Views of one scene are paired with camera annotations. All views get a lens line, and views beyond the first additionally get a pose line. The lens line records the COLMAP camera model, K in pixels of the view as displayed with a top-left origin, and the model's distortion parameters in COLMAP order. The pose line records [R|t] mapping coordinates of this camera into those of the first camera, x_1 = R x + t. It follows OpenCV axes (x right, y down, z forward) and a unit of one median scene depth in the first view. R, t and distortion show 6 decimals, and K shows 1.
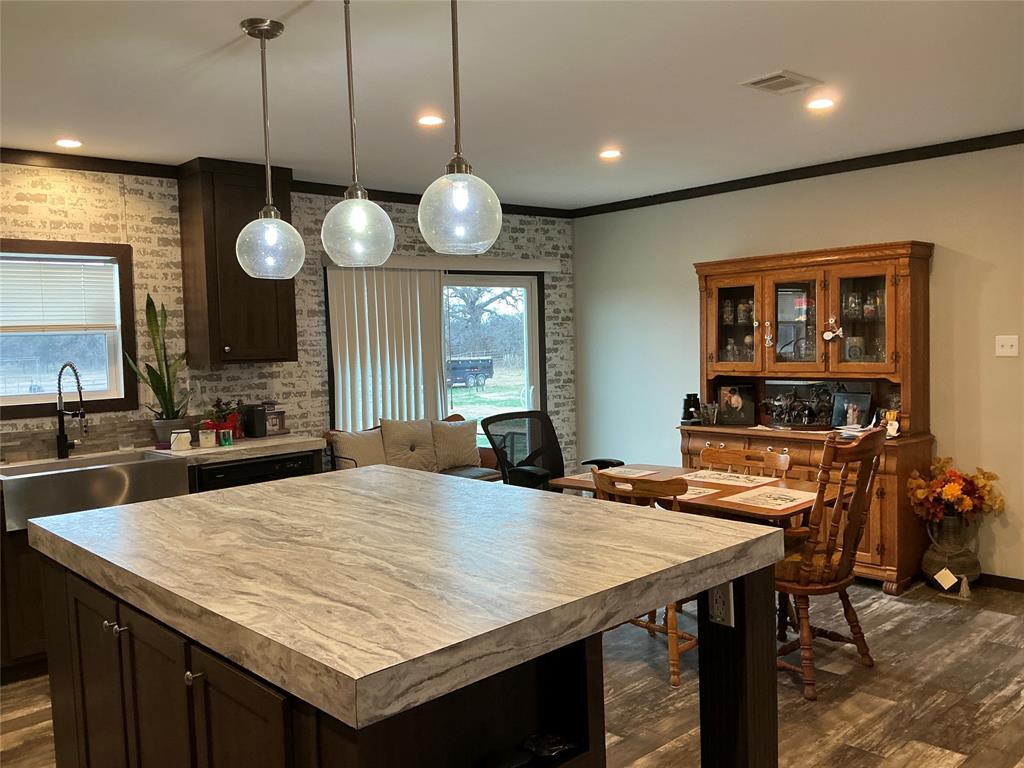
lens RADIAL K [[849.3, 0, 512.4], [0, 849.3, 382.2], [0, 0, 1]] dist [0.152838, -0.313112]
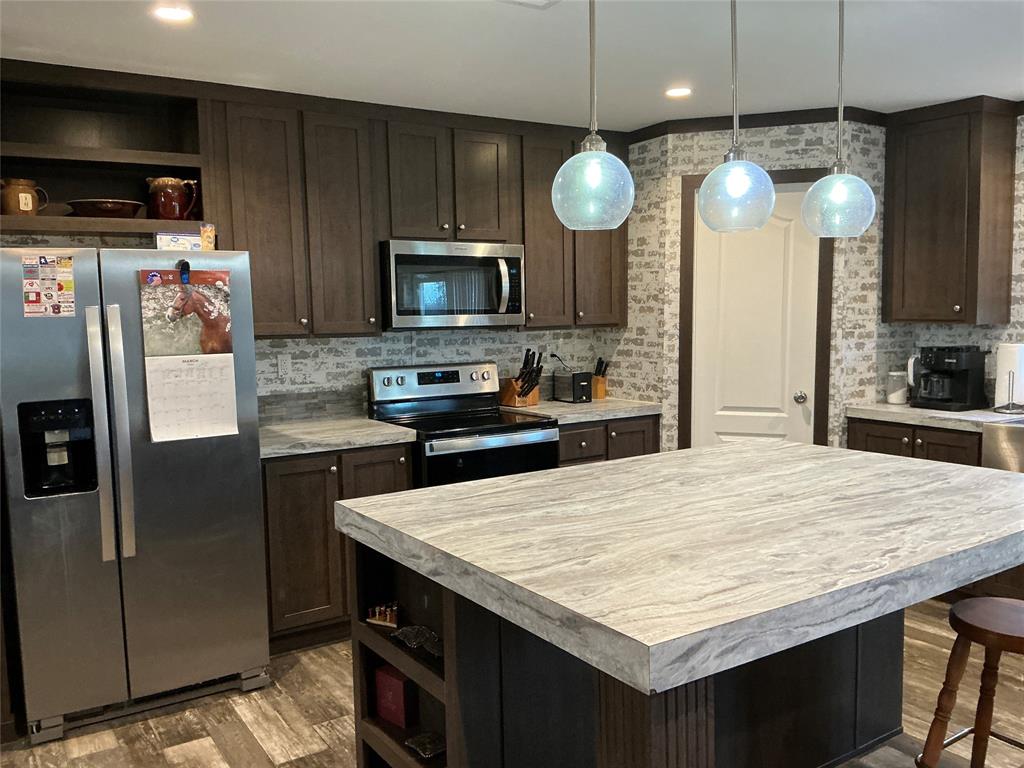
lens RADIAL K [[849.3, 0, 512.4], [0, 849.3, 382.2], [0, 0, 1]] dist [0.152838, -0.313112]
pose [[-0.171600, 0.116760, -0.978223, 0.431130], [-0.028411, 0.991952, 0.123382, -0.041066], [0.984757, 0.048965, -0.166902, 0.476671]]
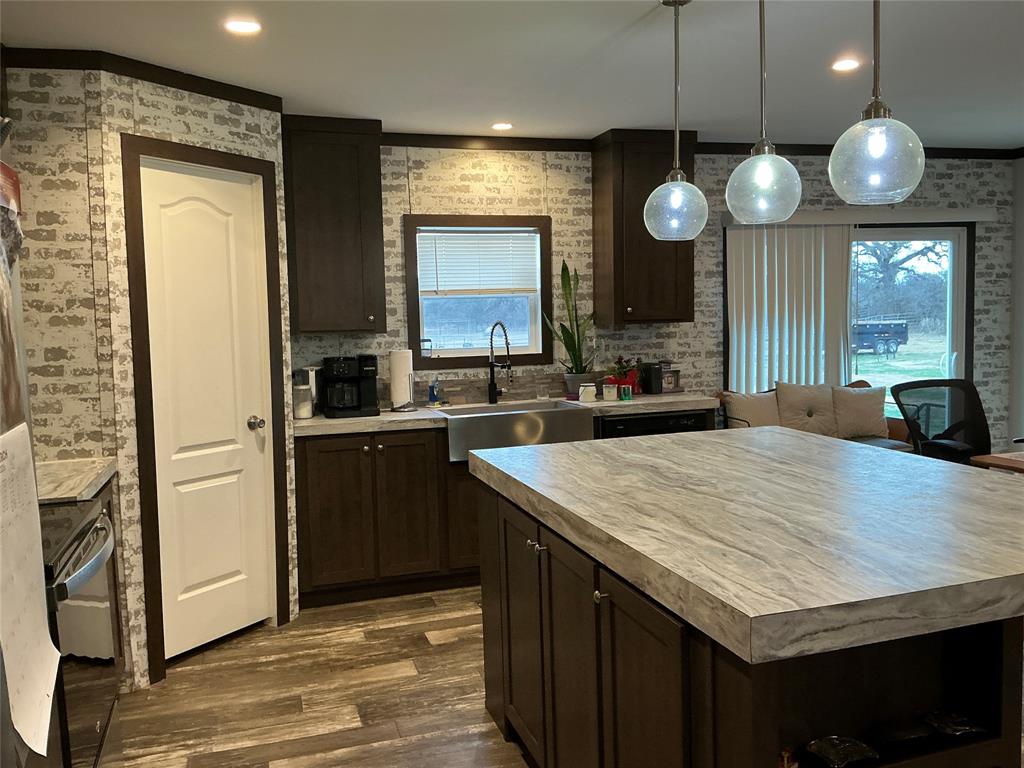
lens RADIAL K [[849.3, 0, 512.4], [0, 849.3, 382.2], [0, 0, 1]] dist [0.152838, -0.313112]
pose [[0.899933, 0.039022, -0.434279, 0.000752], [-0.020487, 0.998672, 0.047281, 0.004143], [0.435547, -0.033653, 0.899537, -0.017991]]
